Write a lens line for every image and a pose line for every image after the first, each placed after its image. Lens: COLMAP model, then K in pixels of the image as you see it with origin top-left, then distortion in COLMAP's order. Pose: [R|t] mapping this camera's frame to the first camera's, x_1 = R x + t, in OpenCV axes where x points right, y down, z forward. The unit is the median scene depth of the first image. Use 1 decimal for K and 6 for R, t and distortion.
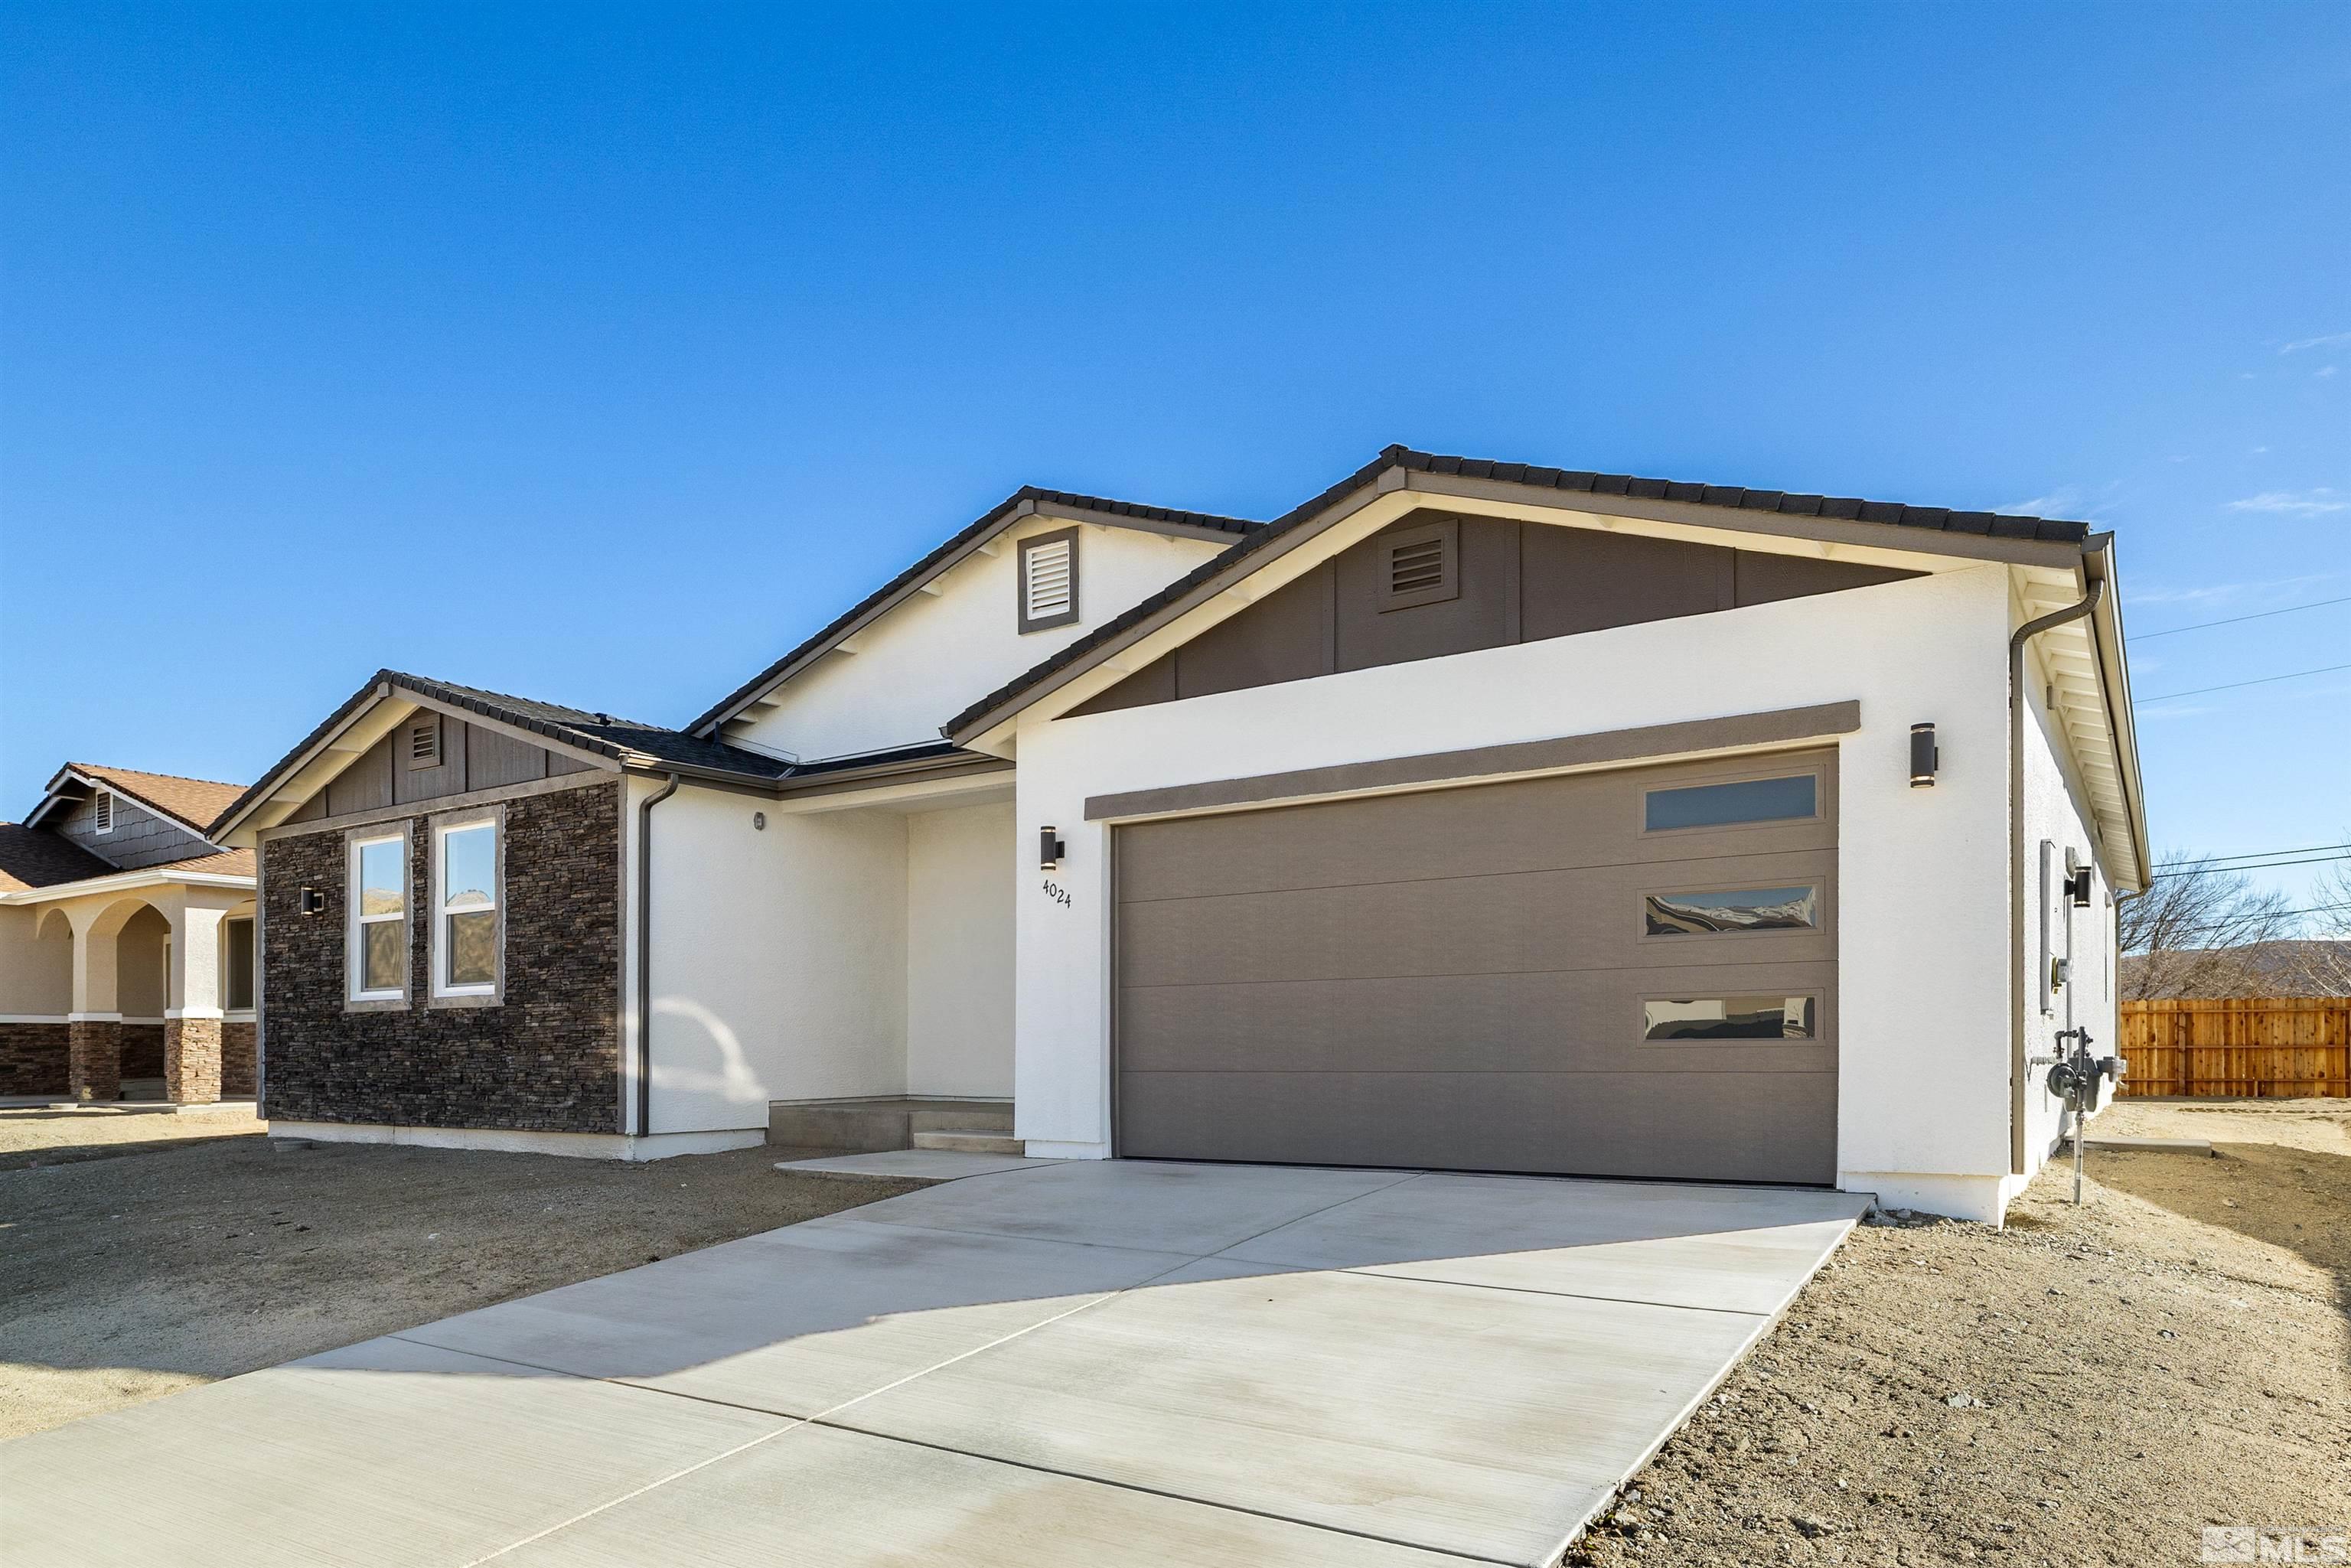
lens RADIAL K [[1468.7, 0, 1175.5], [0, 1468.7, 784.0], [0, 0, 1]] dist [-0.000951, 0.000155]
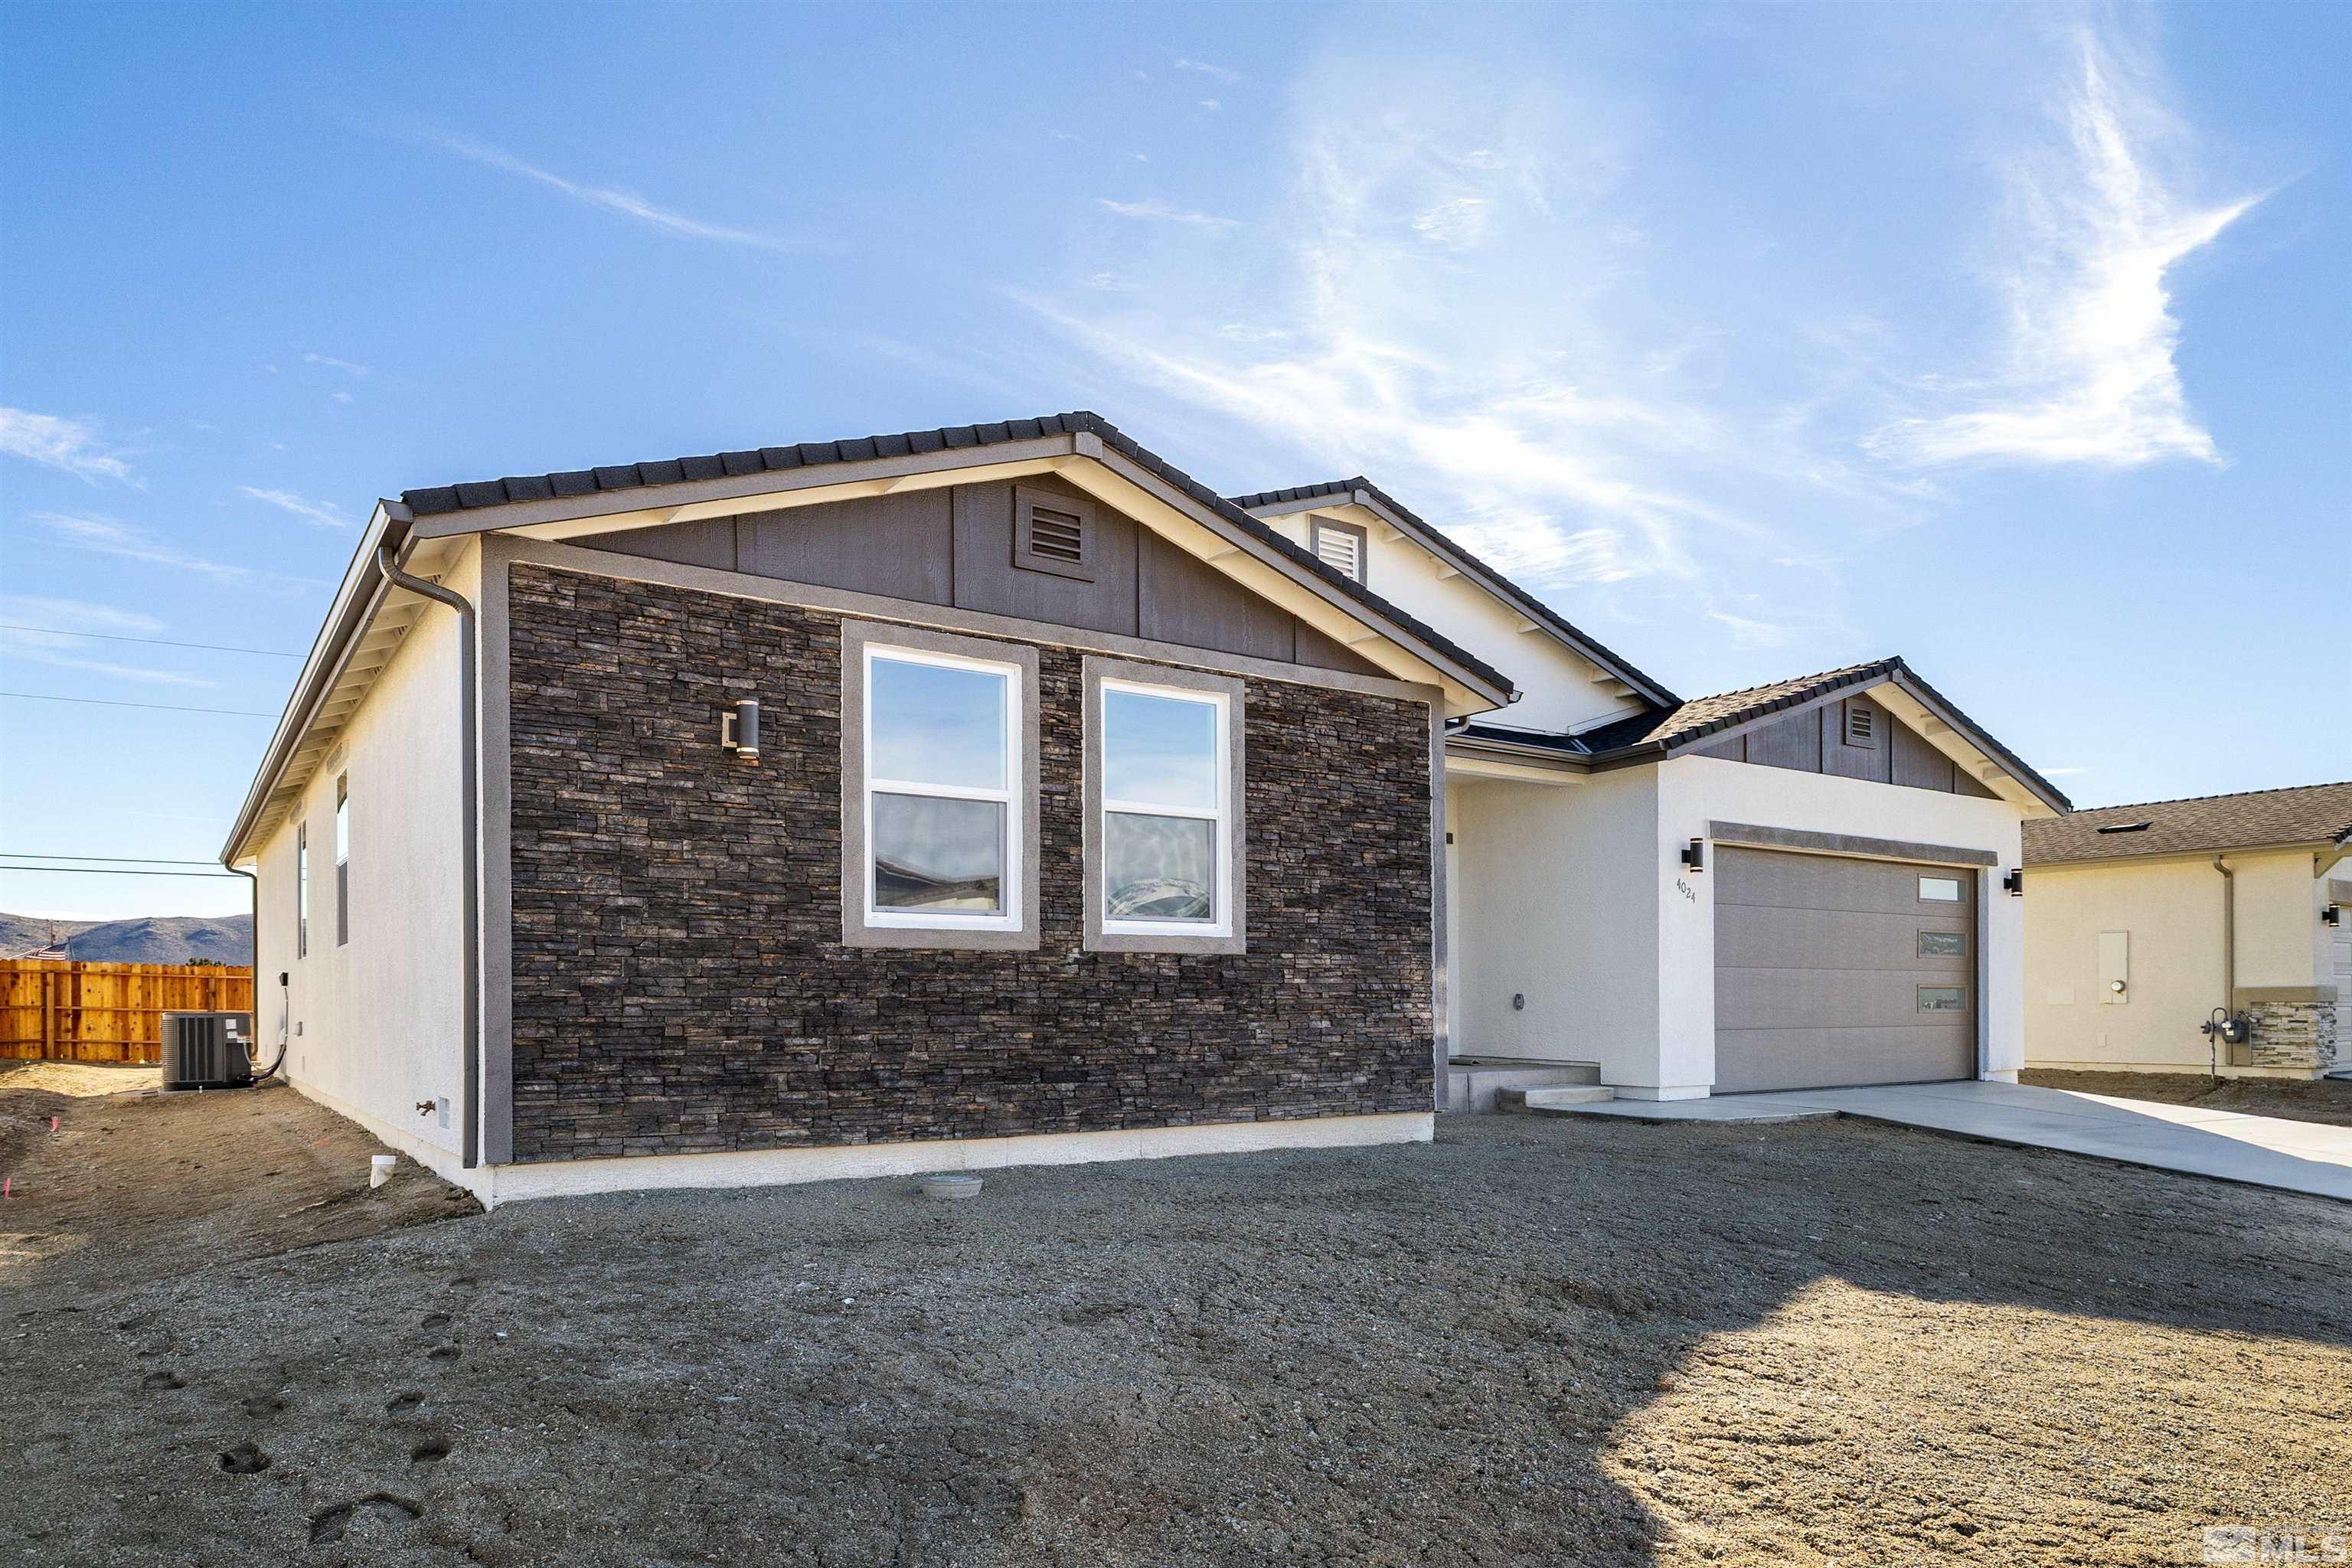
lens RADIAL K [[1469.3, 0, 1176.0], [0, 1469.3, 784.0], [0, 0, 1]] dist [-0.000951, 0.000155]
pose [[0.368431, 0.151998, 0.917145, -1.157659], [-0.157068, 0.982538, -0.099738, 0.146208], [-0.916290, -0.107308, 0.385872, 0.756395]]
